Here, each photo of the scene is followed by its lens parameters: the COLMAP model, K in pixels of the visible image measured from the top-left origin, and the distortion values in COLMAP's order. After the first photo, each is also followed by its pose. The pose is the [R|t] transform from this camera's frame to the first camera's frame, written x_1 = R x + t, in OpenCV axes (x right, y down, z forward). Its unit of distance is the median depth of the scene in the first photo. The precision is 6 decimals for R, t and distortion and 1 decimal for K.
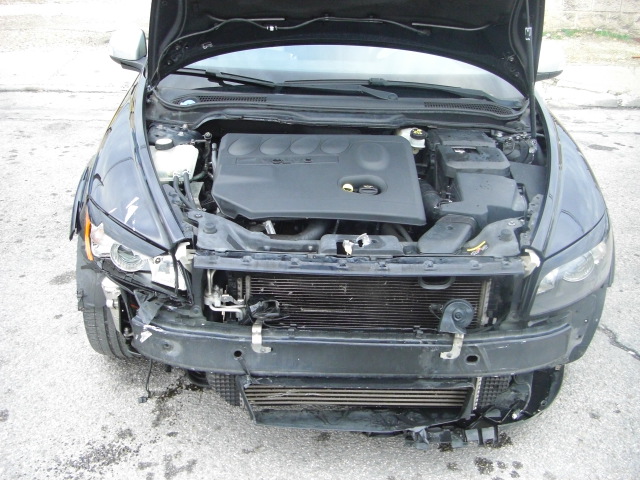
lens RADIAL K [[720.2, 0, 306.9], [0, 720.2, 241.5], [0, 0, 1]] dist [-0.193301, 0.146993]
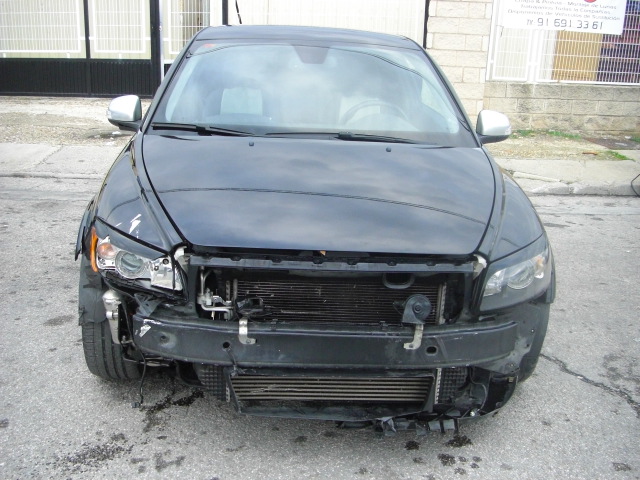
lens RADIAL K [[720.2, 0, 306.9], [0, 720.2, 241.5], [0, 0, 1]] dist [-0.193301, 0.146993]
pose [[0.999075, 0.004178, 0.042806, -0.016393], [0.002761, 0.986987, -0.160776, 0.163810], [-0.042920, 0.160745, 0.986062, -0.141793]]
